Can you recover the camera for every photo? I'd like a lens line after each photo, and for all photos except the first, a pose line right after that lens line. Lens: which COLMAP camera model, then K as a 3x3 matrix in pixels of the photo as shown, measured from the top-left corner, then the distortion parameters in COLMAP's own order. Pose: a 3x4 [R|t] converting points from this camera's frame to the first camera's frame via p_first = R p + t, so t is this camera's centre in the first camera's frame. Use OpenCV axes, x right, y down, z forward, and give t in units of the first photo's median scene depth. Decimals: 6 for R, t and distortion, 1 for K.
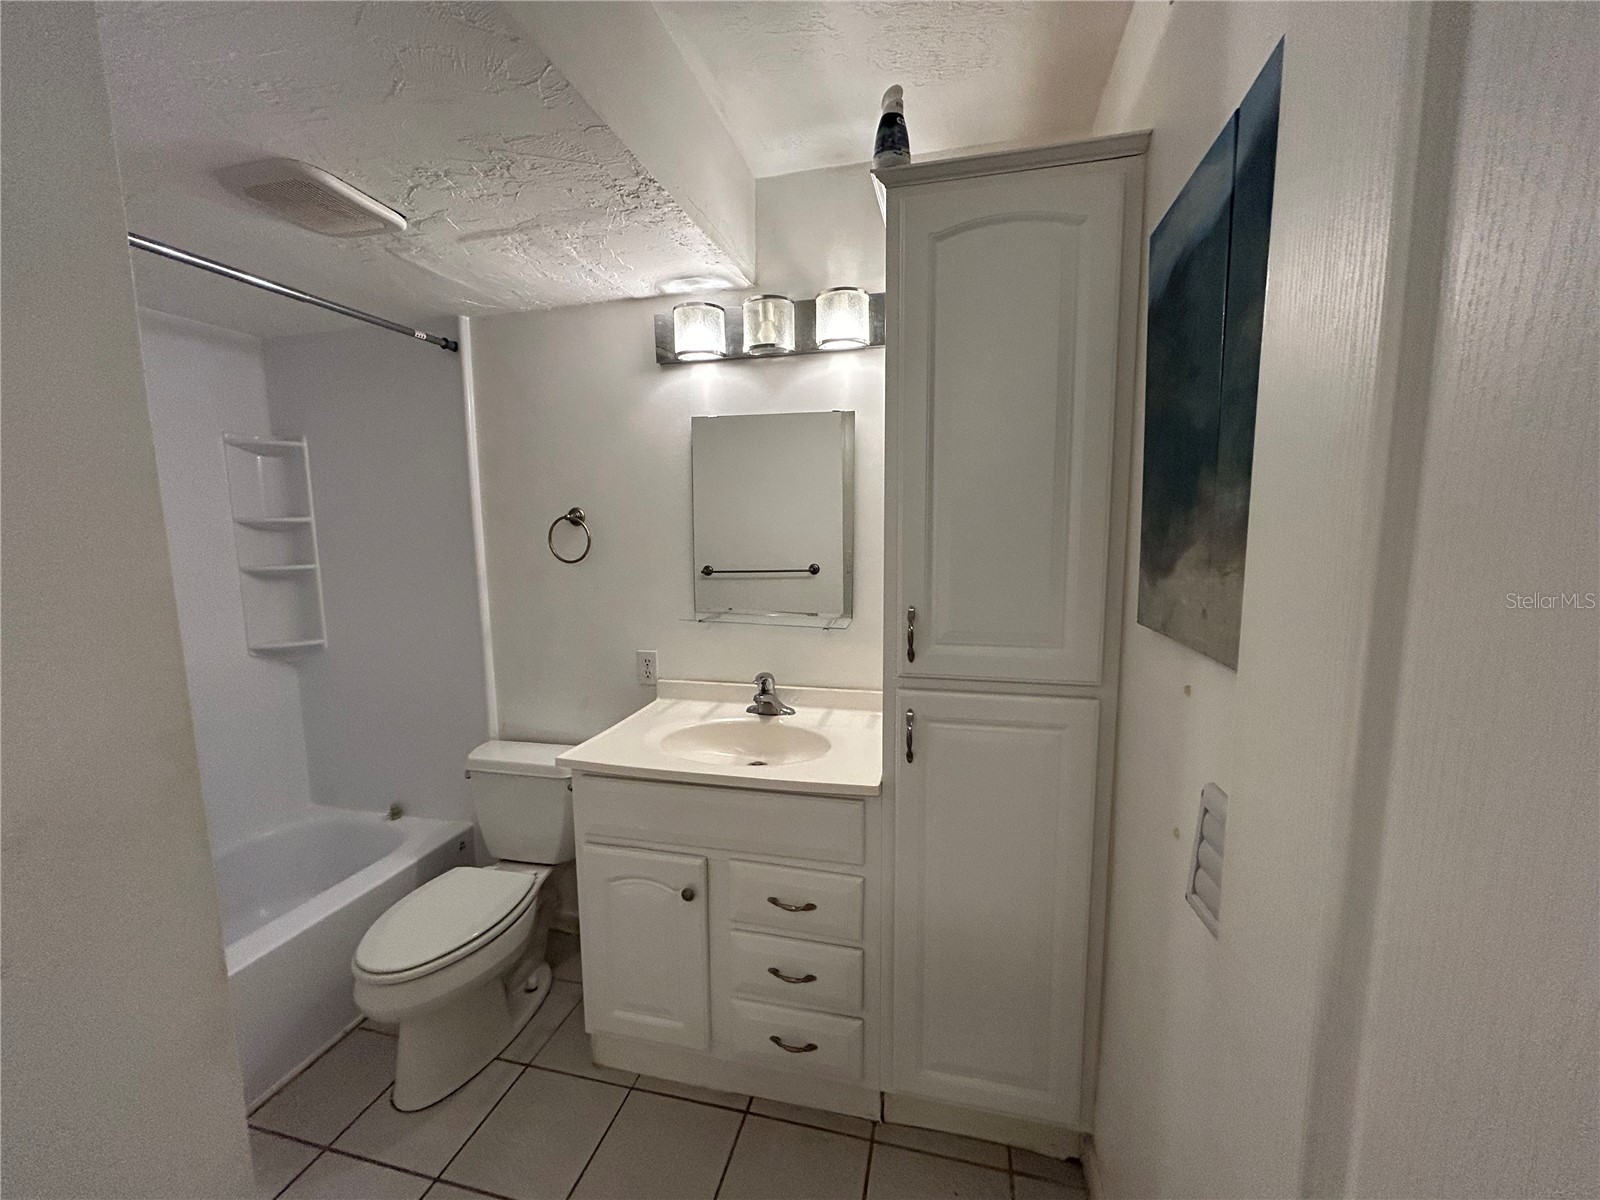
lens RADIAL K [[637.0, 0, 800.0], [0, 637.0, 600.0], [0, 0, 1]] dist [-0.000083, 0.000014]
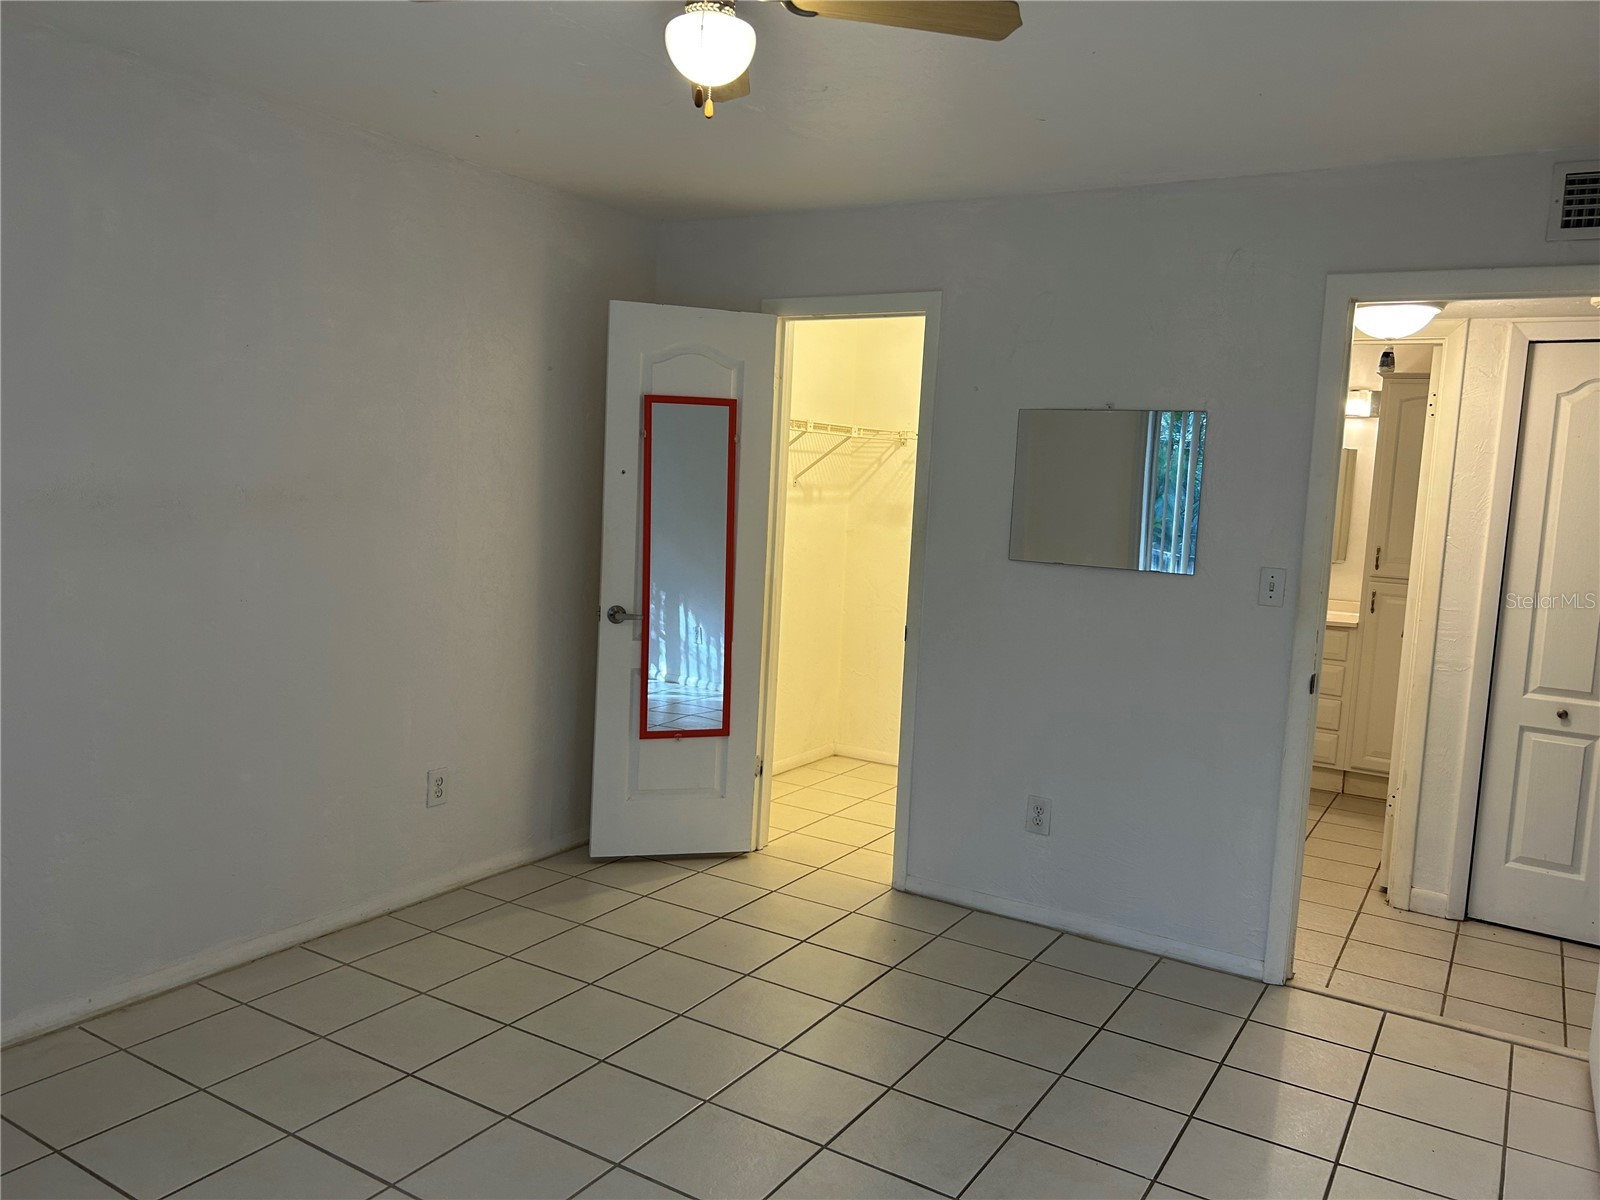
lens RADIAL K [[1229.7, 0, 800.0], [0, 1229.7, 600.0], [0, 0, 1]] dist [0.040896, 0.000868]
pose [[0.953365, 0.087577, -0.288835, -0.487827], [-0.094128, 0.995521, -0.008842, 0.421793], [0.286767, 0.035617, 0.957338, -3.731542]]
